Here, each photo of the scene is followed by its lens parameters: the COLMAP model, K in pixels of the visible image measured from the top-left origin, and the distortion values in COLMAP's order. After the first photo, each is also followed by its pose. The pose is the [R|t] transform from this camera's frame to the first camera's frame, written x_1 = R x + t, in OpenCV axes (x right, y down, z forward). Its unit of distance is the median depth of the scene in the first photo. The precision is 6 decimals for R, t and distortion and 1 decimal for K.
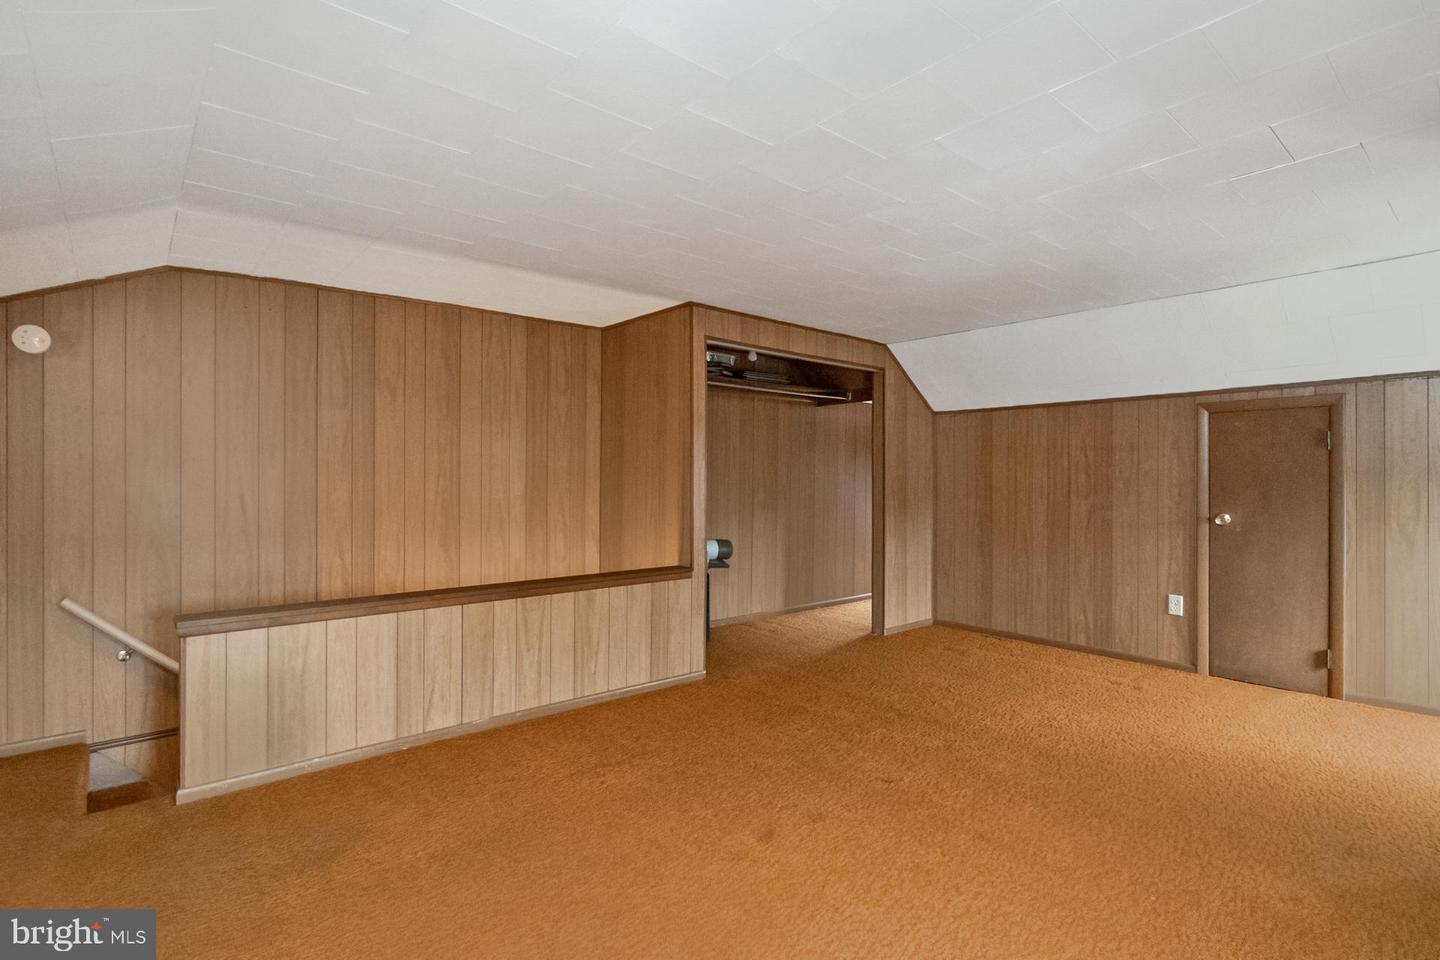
lens RADIAL K [[690.1, 0, 716.3], [0, 690.1, 479.9], [0, 0, 1]] dist [-0.001480, -0.000257]
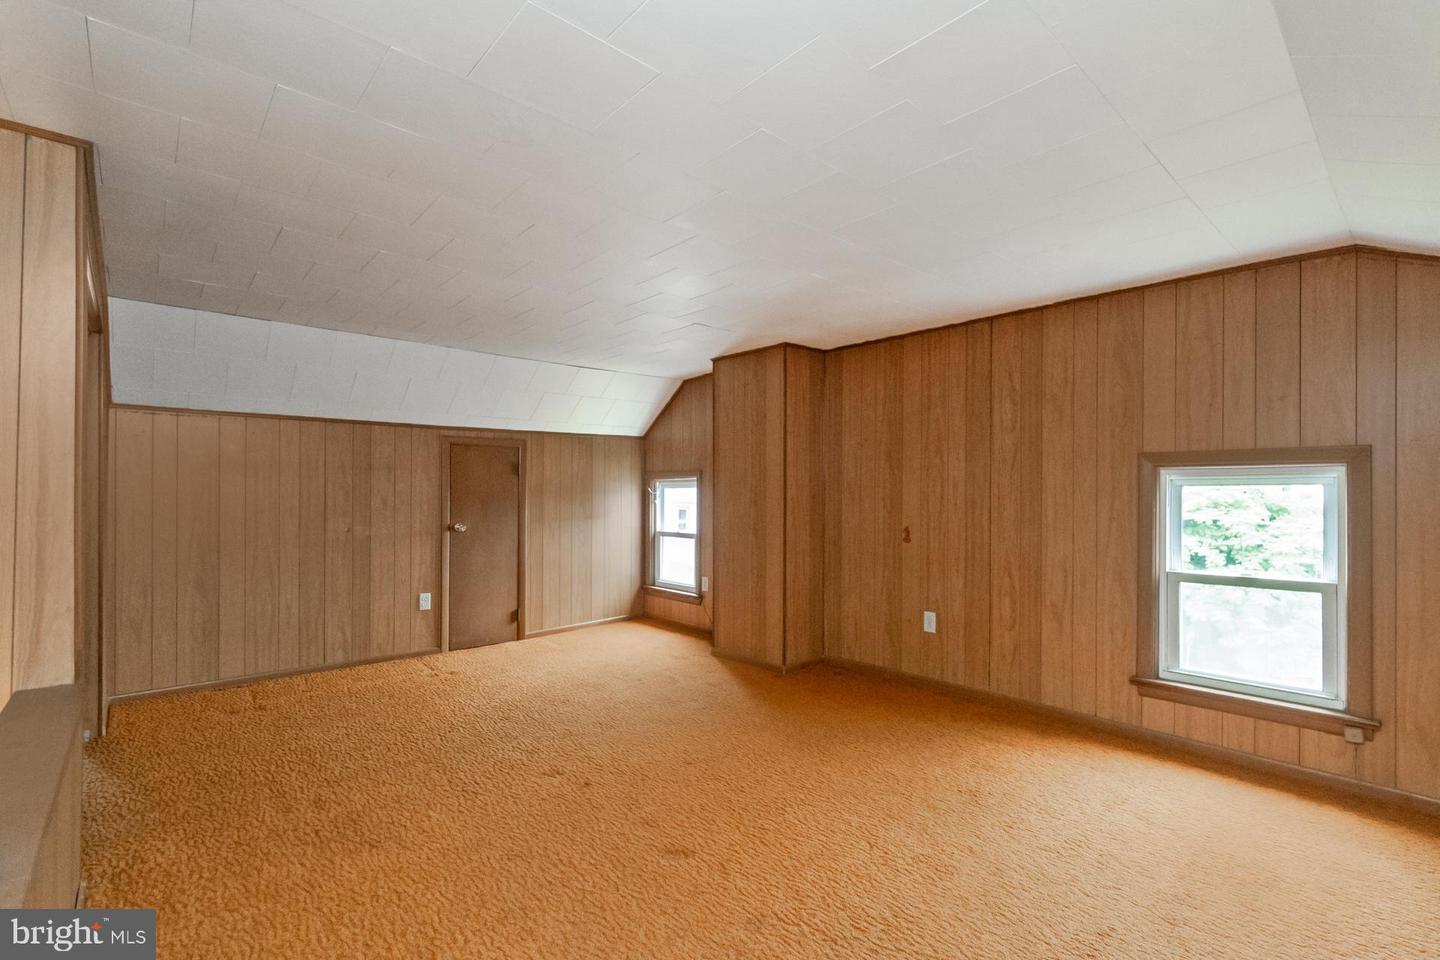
lens RADIAL K [[652.6, 0, 725.4], [0, 652.6, 489.6], [0, 0, 1]] dist [-0.005436, -0.000637]
pose [[-0.035852, 0.002995, 0.999353, -0.482320], [0.003575, 0.999989, -0.002869, -0.007559], [-0.999351, 0.003470, -0.035863, 0.518910]]
